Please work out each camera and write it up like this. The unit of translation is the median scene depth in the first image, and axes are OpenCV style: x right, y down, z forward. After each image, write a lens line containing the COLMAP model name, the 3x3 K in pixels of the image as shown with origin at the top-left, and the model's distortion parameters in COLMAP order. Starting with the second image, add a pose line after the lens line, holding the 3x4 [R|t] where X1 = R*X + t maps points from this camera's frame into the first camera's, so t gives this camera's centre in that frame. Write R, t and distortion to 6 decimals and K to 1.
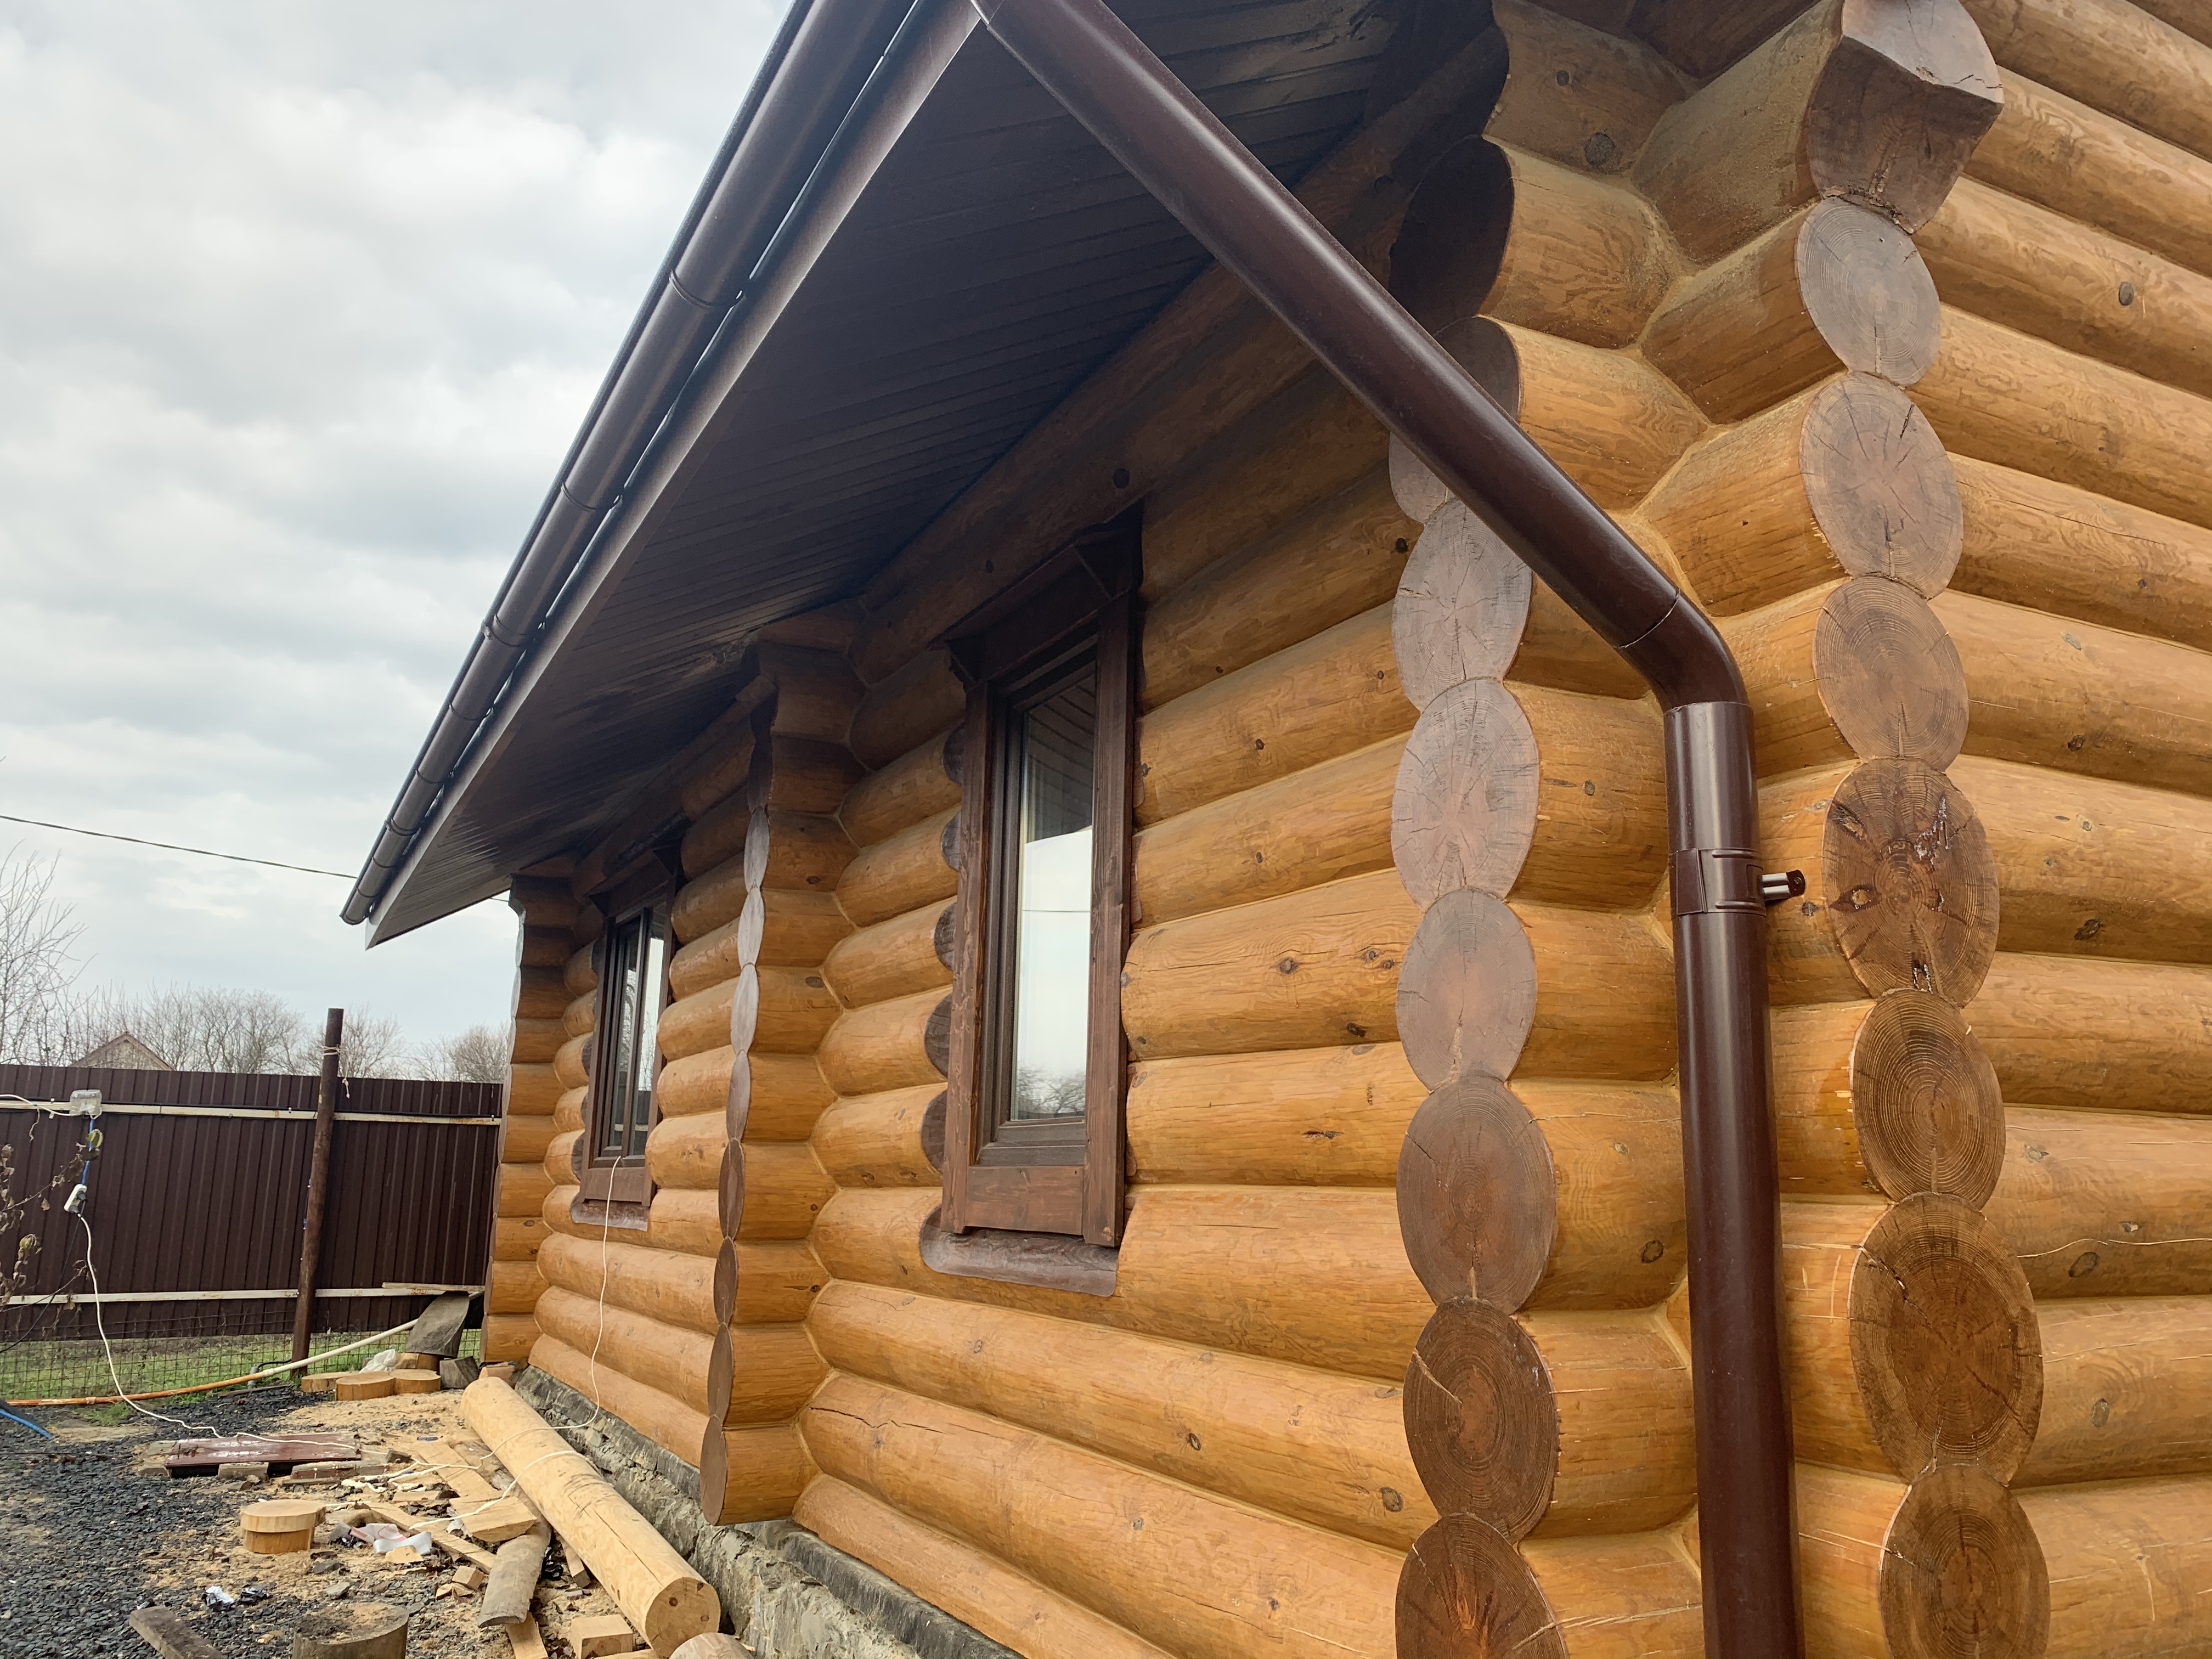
lens RADIAL K [[1687.3, 0, 1104.4], [0, 1687.3, 836.5], [0, 0, 1]] dist [0.050643, -0.033505]
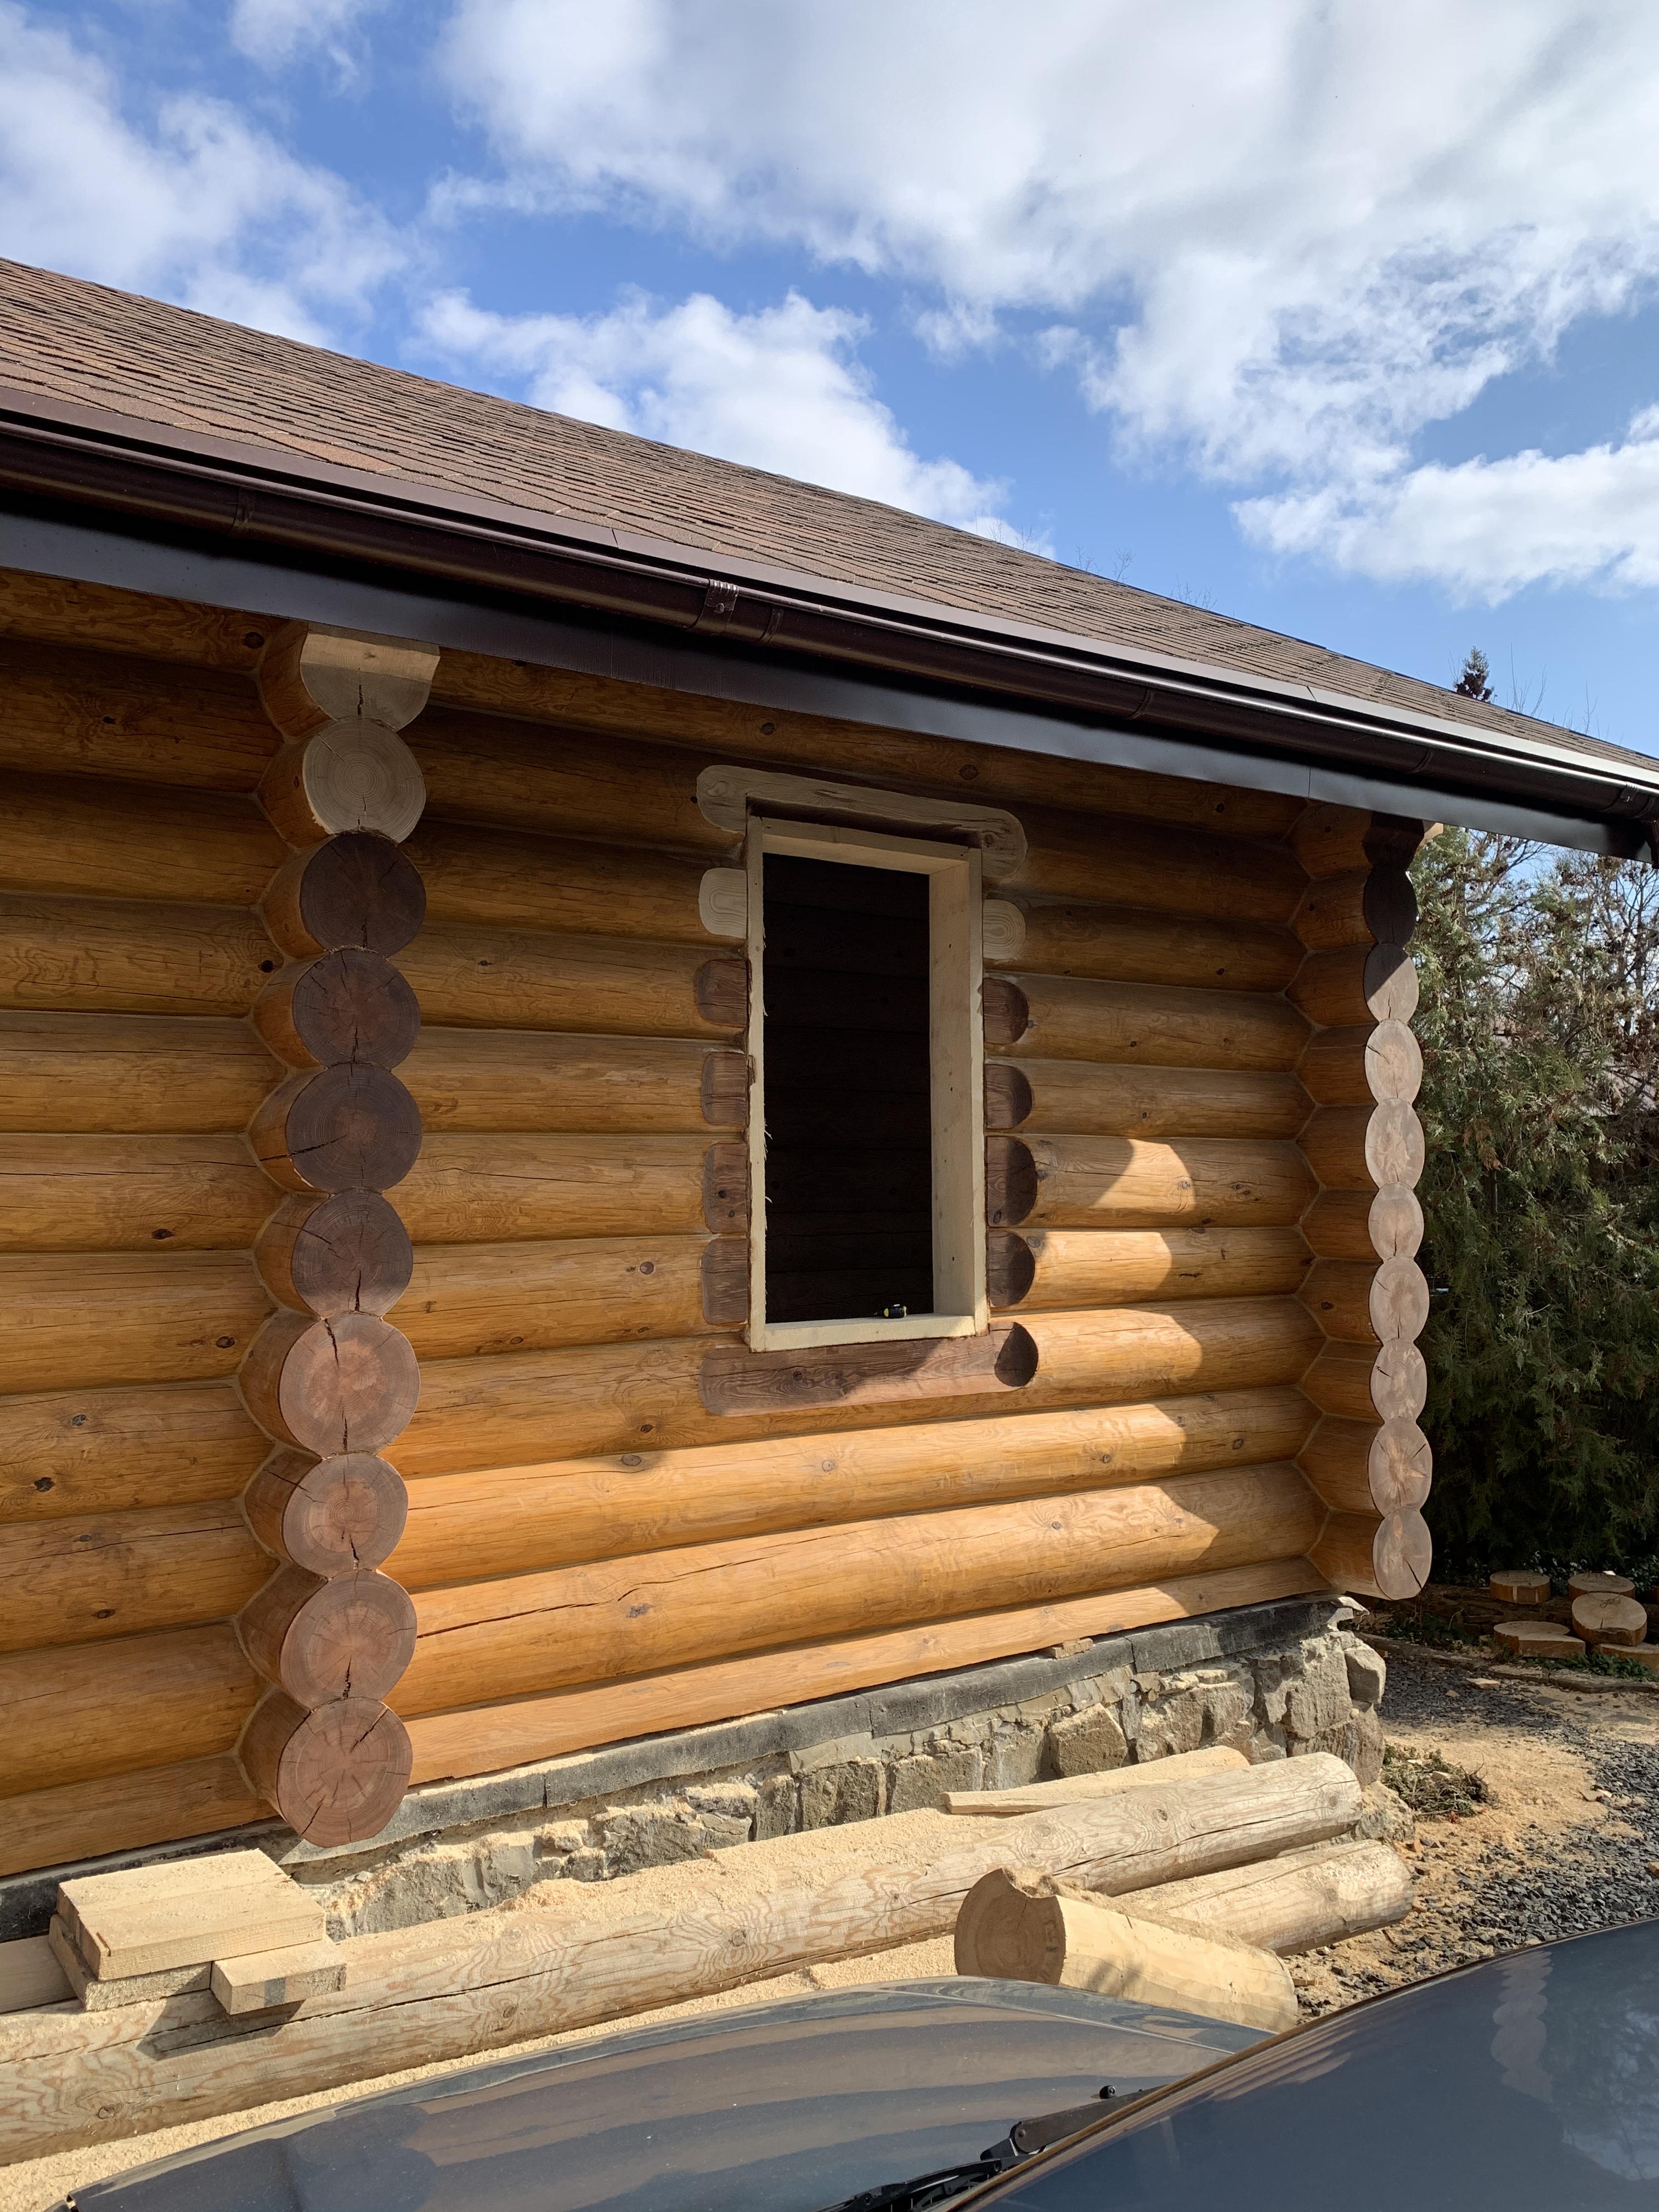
lens RADIAL K [[1687.3, 0, 847.3], [0, 1687.3, 1076.2], [0, 0, 1]] dist [0.050643, -0.033505]
pose [[-0.140475, 0.045812, 0.989024, -1.586605], [-0.195443, 0.977990, -0.073061, 0.160668], [-0.970602, -0.203561, -0.128430, 1.549986]]
